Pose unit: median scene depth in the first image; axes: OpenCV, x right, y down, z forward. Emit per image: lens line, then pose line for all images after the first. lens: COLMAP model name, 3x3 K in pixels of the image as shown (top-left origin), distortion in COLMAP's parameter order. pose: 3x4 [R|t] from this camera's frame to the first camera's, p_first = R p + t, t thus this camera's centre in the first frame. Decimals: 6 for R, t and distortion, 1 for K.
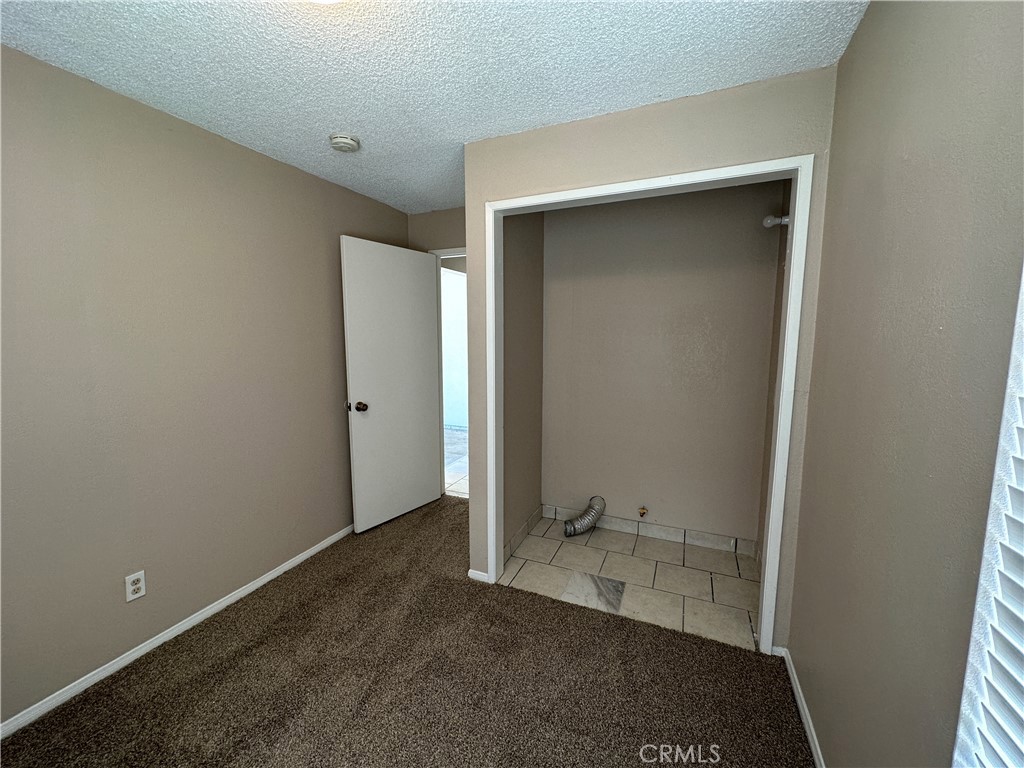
lens RADIAL K [[409.9, 0, 509.3], [0, 409.9, 384.5], [0, 0, 1]] dist [-0.001590, 0.000675]
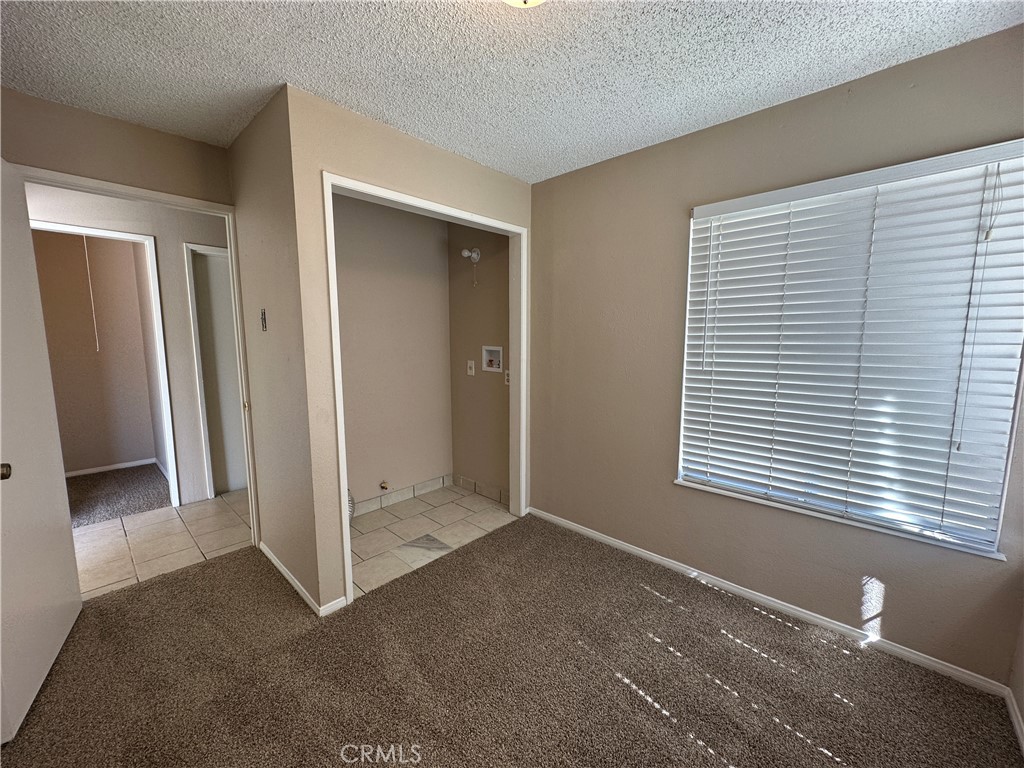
lens RADIAL K [[409.9, 0, 510.4], [0, 409.9, 384.2], [0, 0, 1]] dist [-0.001590, 0.000675]
pose [[0.328802, -0.114178, 0.937471, -0.756338], [0.109171, 0.990605, 0.082359, -0.025051], [-0.938067, 0.075265, 0.338178, 0.354872]]
